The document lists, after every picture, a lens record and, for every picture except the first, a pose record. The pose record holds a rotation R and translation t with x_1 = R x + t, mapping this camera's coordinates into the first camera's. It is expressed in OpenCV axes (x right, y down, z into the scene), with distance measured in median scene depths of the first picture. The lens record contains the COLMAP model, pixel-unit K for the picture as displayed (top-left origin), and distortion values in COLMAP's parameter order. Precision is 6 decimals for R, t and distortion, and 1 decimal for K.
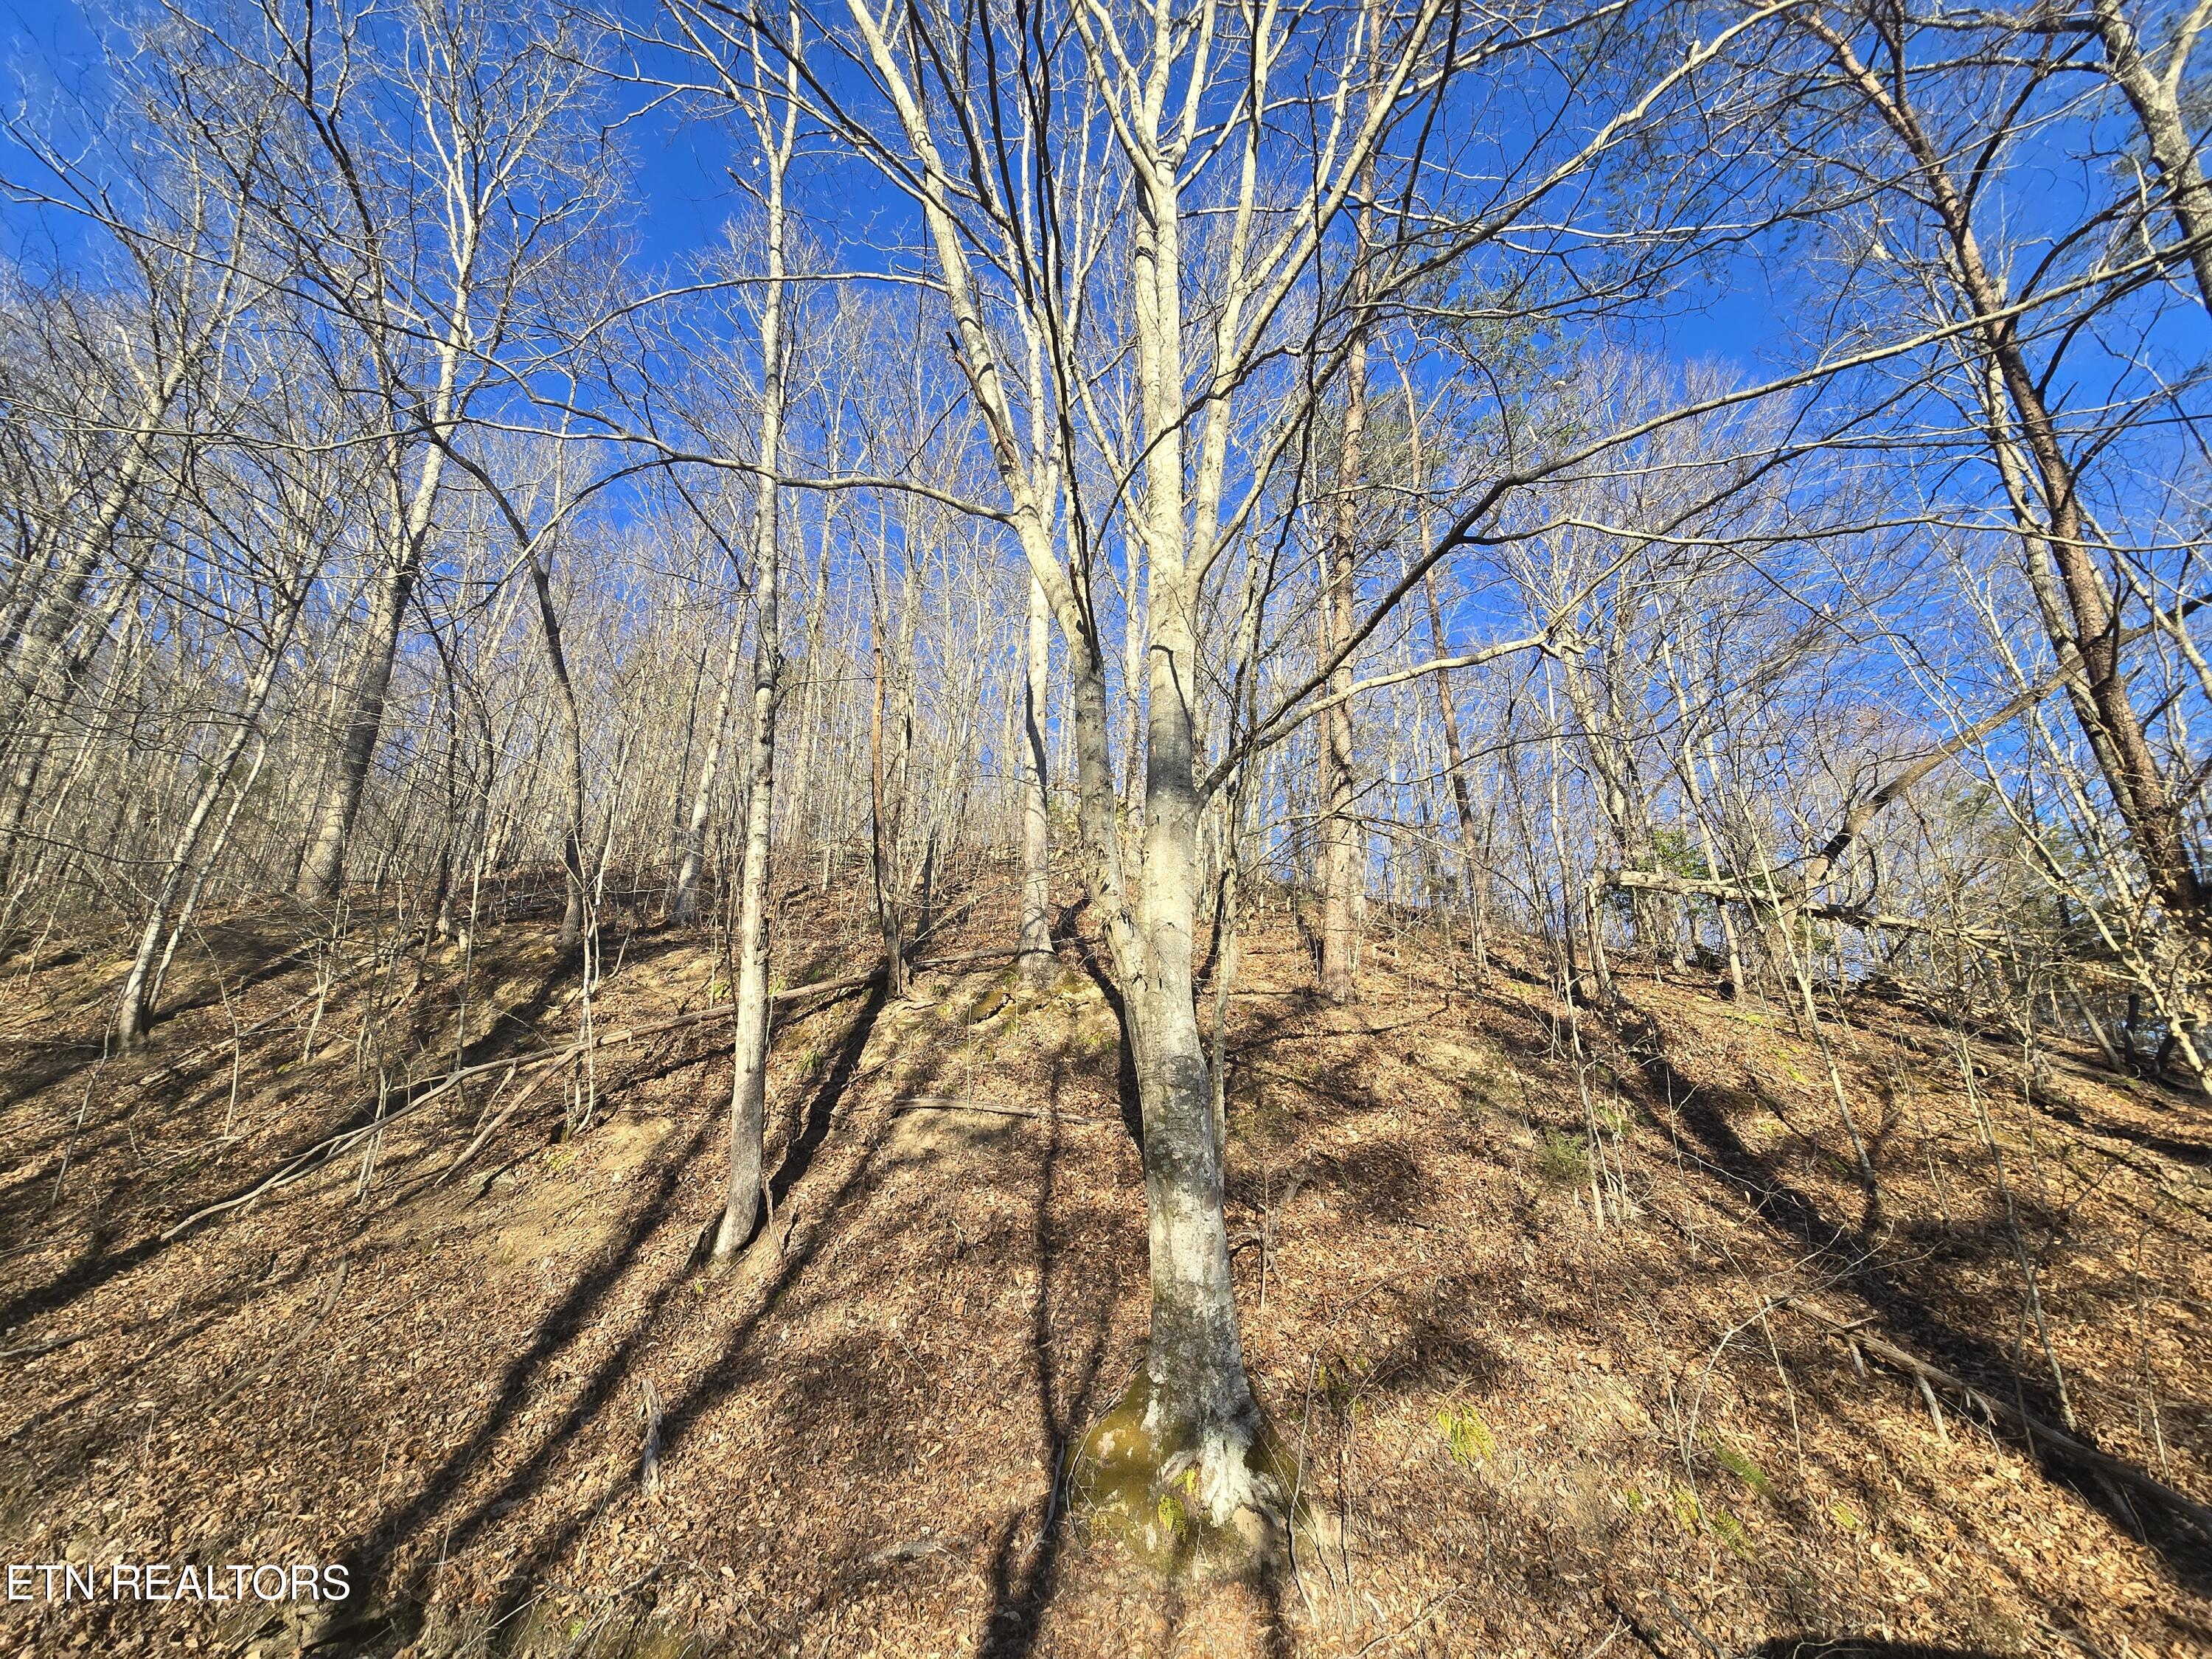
lens RADIAL K [[902.8, 0, 1106.0], [0, 902.8, 829.5], [0, 0, 1]] dist [-0.009559, 0.003305]
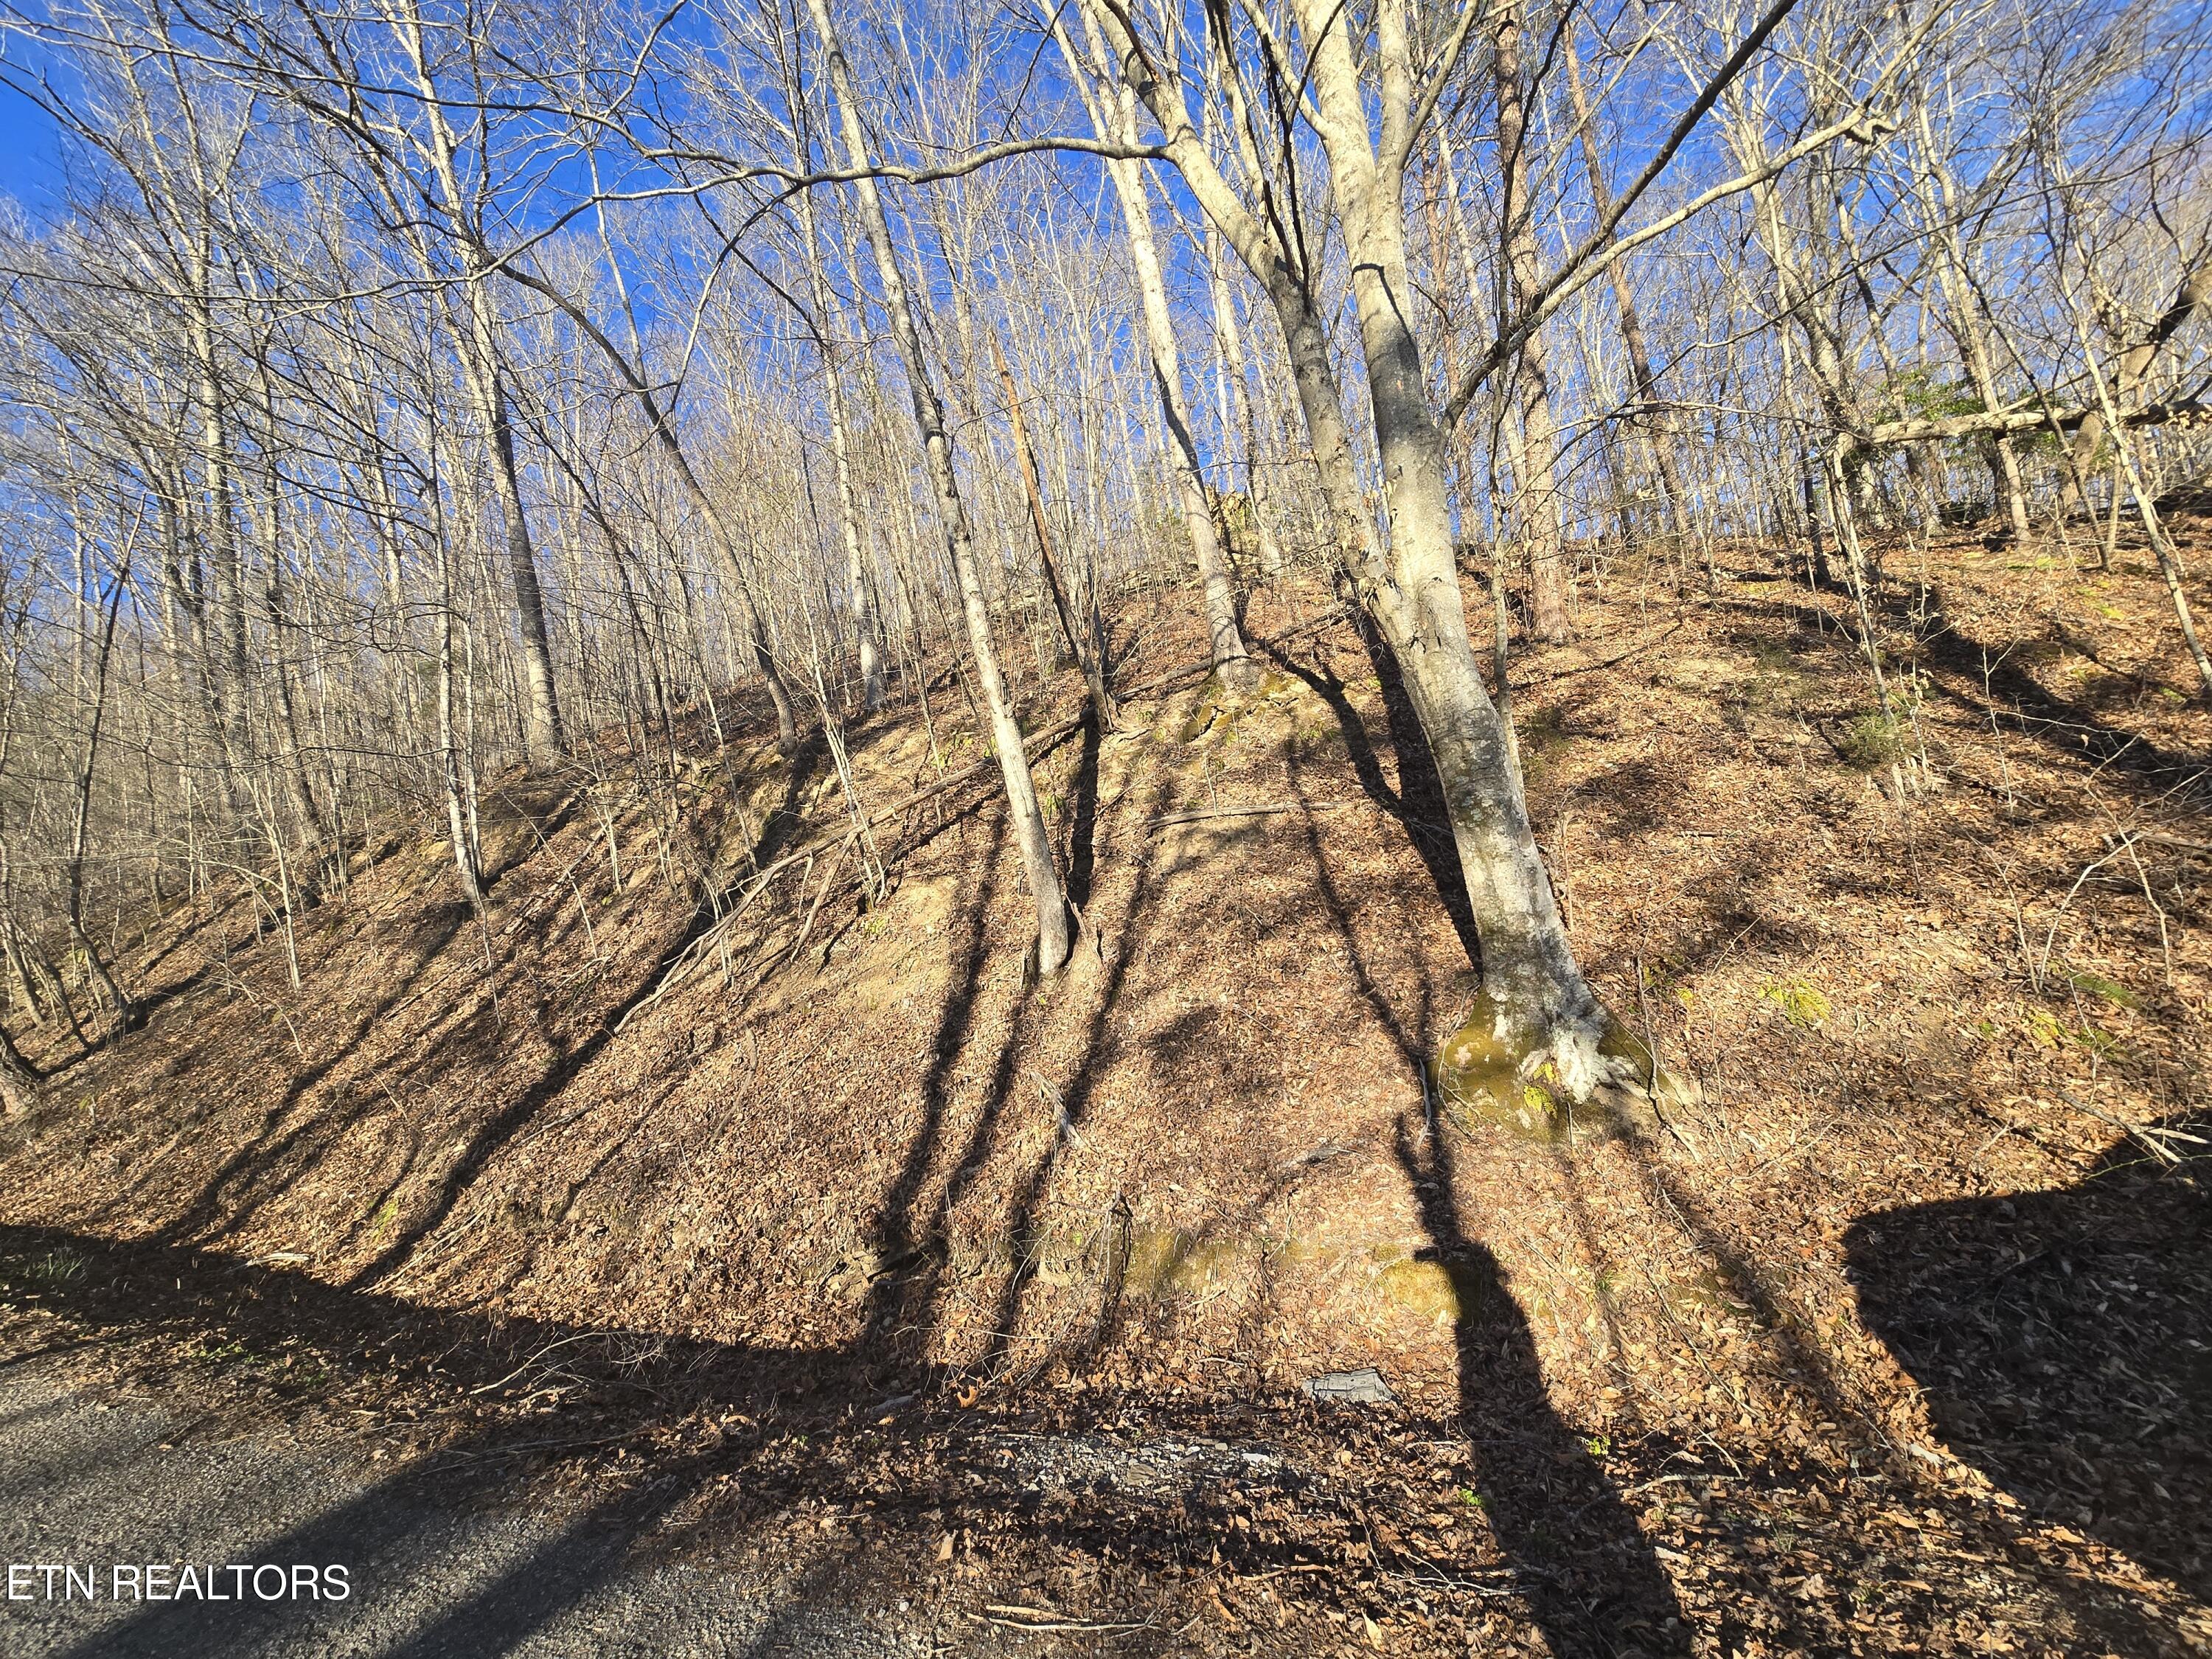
lens RADIAL K [[908.2, 0, 1106.0], [0, 908.2, 829.5], [0, 0, 1]] dist [-0.010186, 0.004988]
pose [[0.969819, -0.186320, -0.157277, -0.133355], [0.224061, 0.935416, 0.273483, 0.010030], [0.096164, -0.300469, 0.948931, -0.015578]]
